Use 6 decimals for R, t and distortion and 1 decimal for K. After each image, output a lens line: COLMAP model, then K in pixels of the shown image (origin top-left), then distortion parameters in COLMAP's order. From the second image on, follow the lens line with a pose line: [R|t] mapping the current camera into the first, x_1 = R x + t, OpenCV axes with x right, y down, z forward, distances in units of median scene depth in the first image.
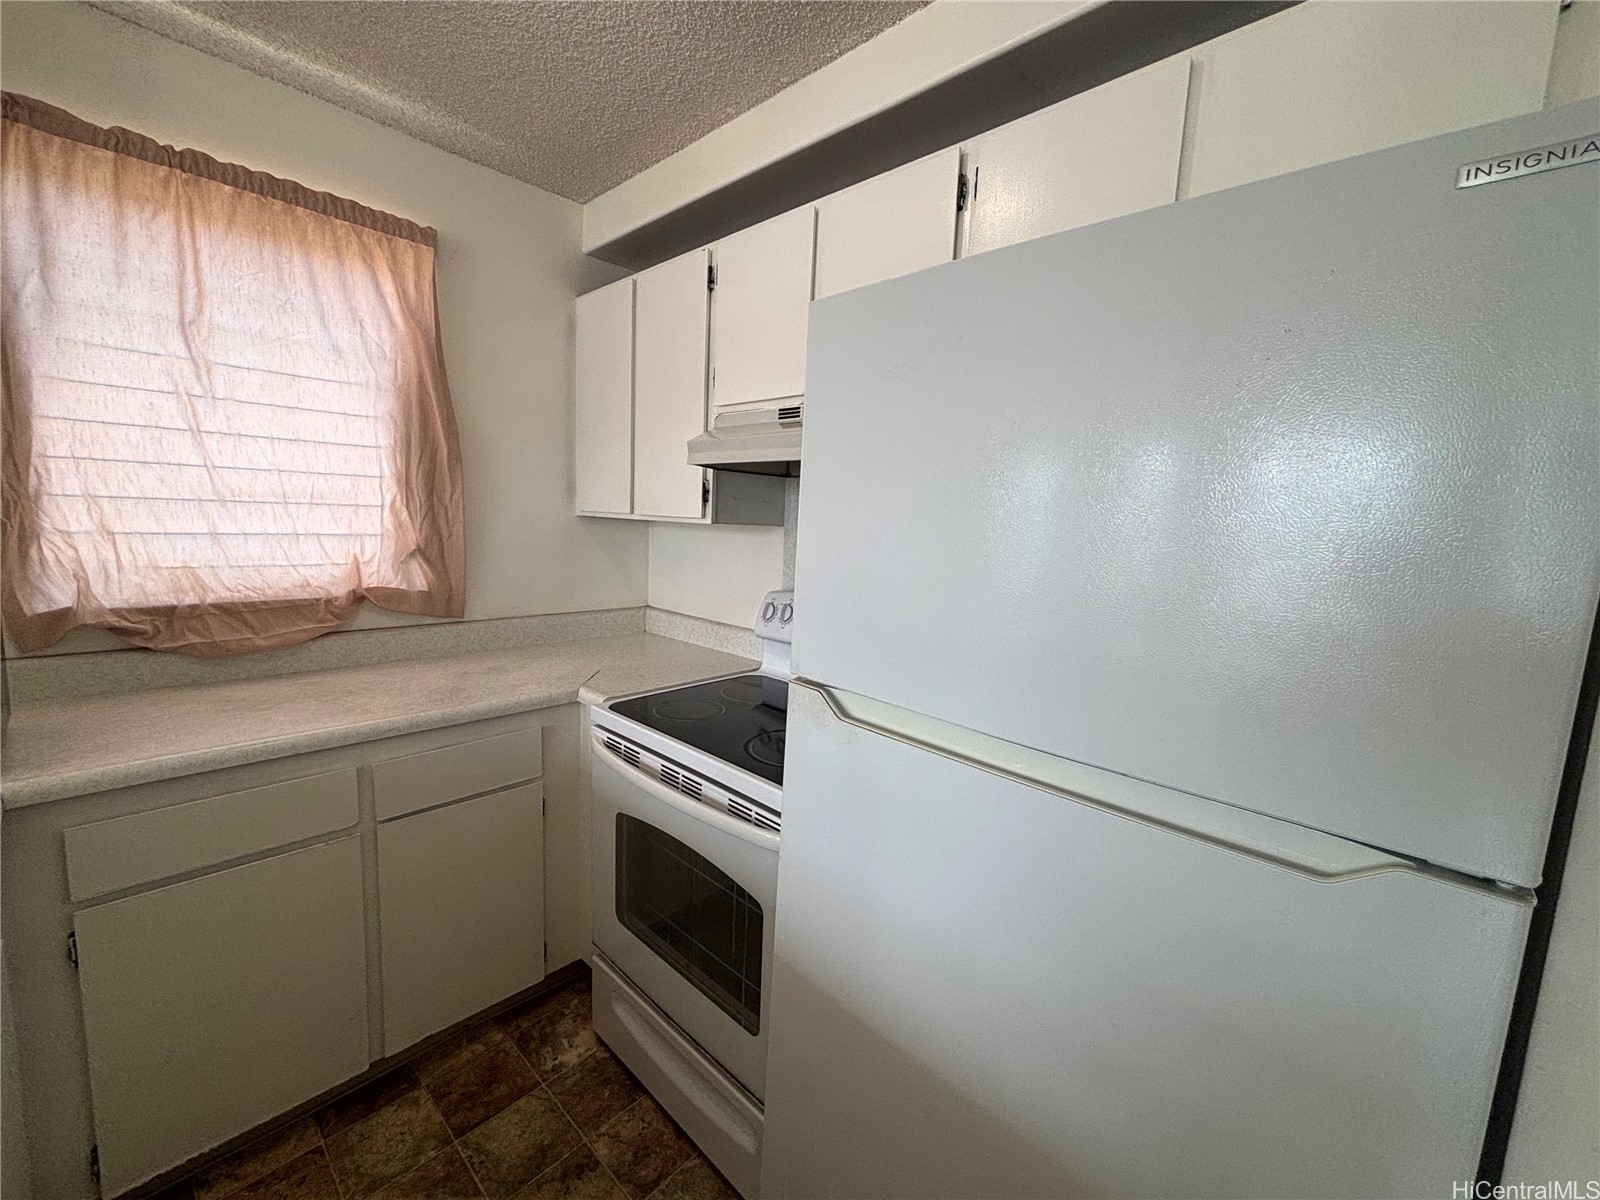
lens RADIAL K [[641.3, 0, 800.0], [0, 641.3, 600.0], [0, 0, 1]] dist [0.001173, -0.000393]
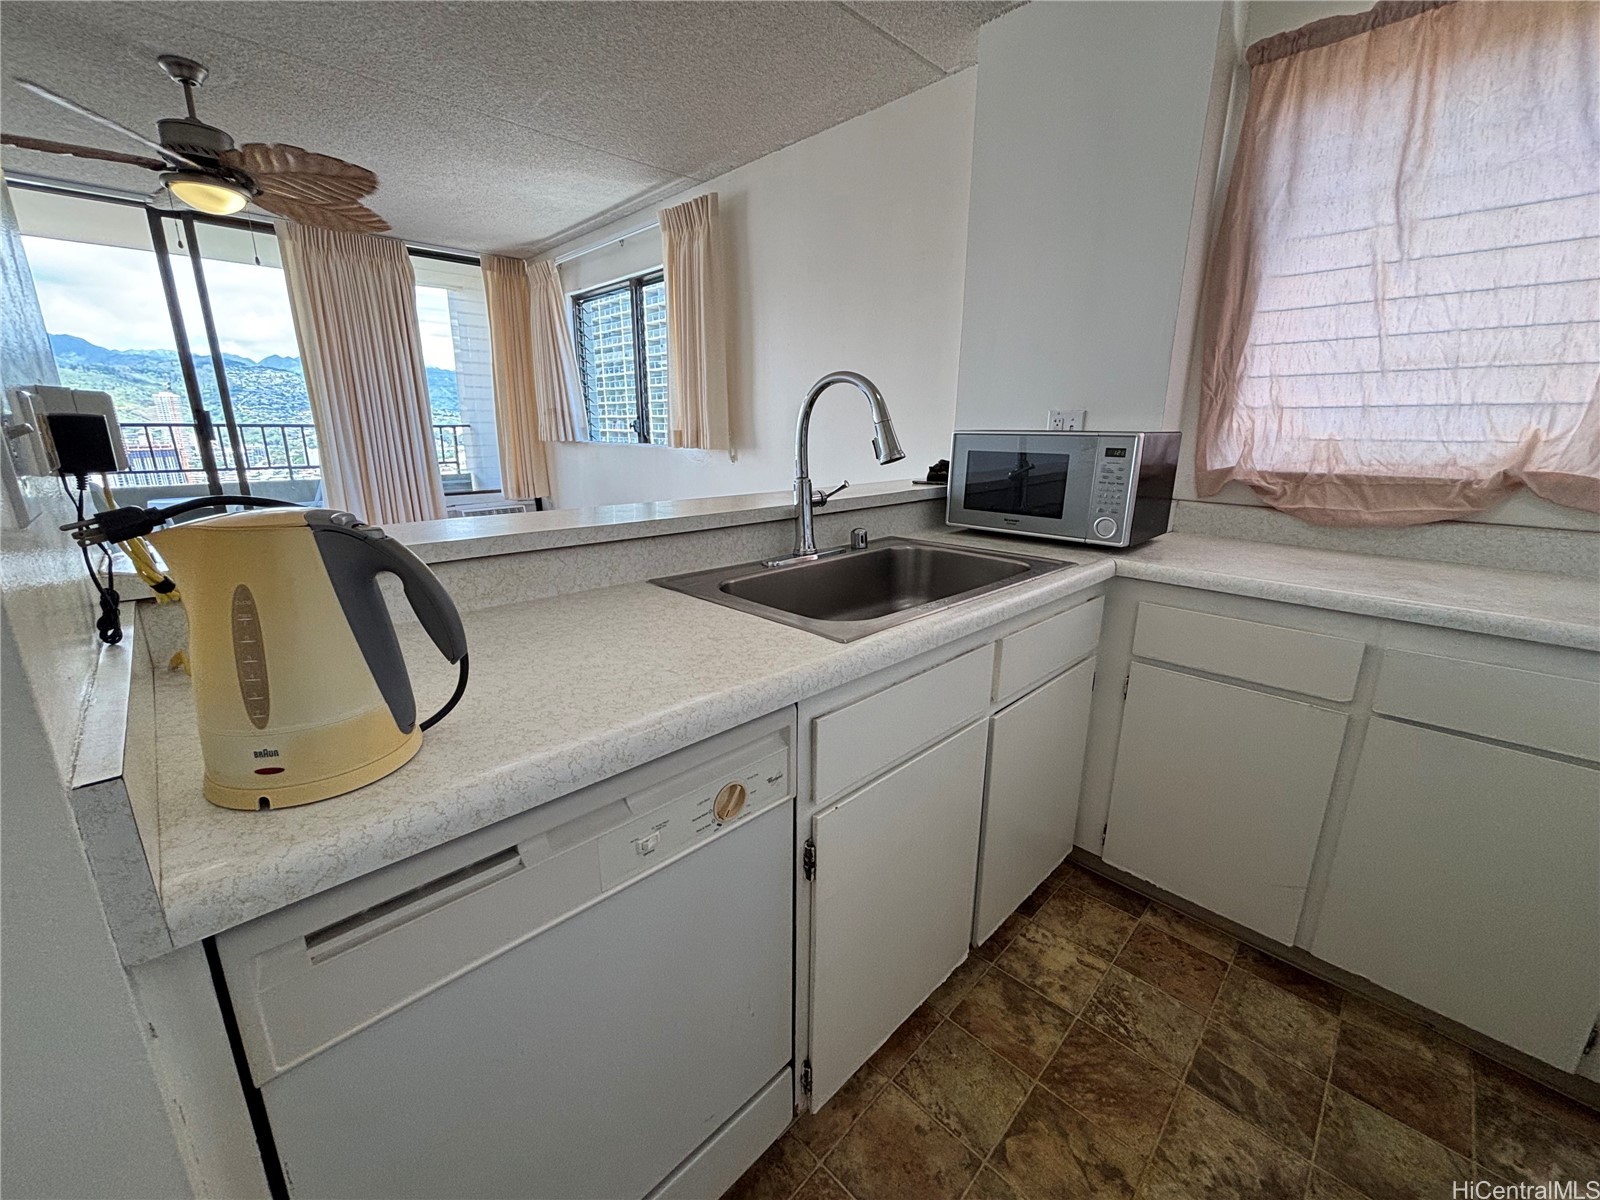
lens RADIAL K [[641.3, 0, 800.0], [0, 641.3, 600.0], [0, 0, 1]] dist [0.001173, -0.000393]
pose [[-0.036287, 0.218664, -0.975125, 0.179744], [-0.130768, 0.966339, 0.221560, 0.088282], [0.990749, 0.135555, -0.006472, 0.171322]]
